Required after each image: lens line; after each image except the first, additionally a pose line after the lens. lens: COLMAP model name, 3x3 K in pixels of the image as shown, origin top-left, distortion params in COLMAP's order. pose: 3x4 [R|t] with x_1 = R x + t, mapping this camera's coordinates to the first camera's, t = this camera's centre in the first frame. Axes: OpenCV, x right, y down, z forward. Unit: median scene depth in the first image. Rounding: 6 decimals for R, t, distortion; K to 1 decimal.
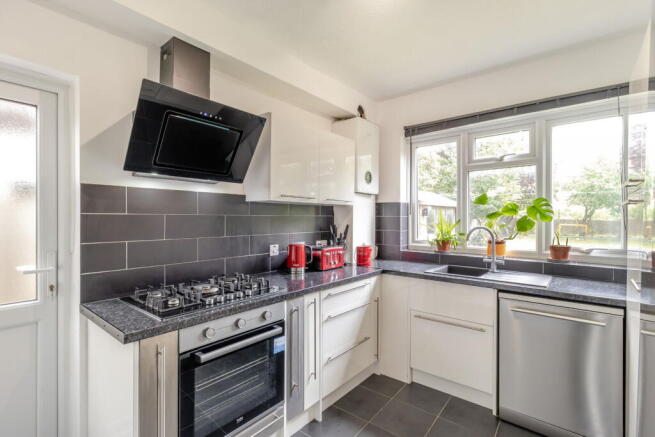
lens RADIAL K [[306.4, 0, 329.4], [0, 306.4, 217.5], [0, 0, 1]] dist [0.000747, -0.000303]
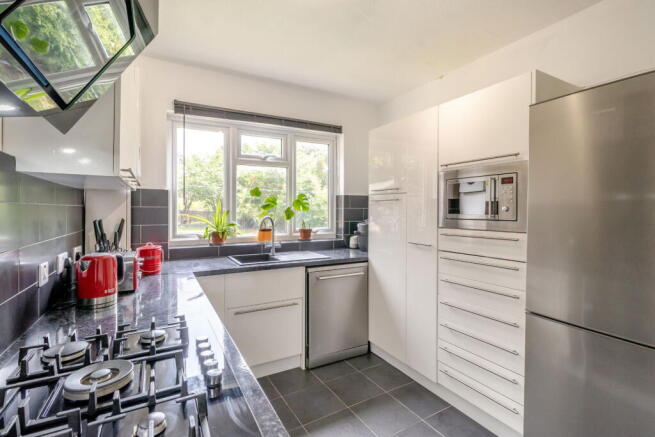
lens RADIAL K [[303.7, 0, 320.8], [0, 303.7, 209.0], [0, 0, 1]] dist [-0.000362, -0.000077]
pose [[0.376197, -0.000866, 0.926539, -0.468414], [-0.001968, 0.999997, 0.001733, -0.000930], [-0.926537, -0.002475, 0.376195, 0.398647]]
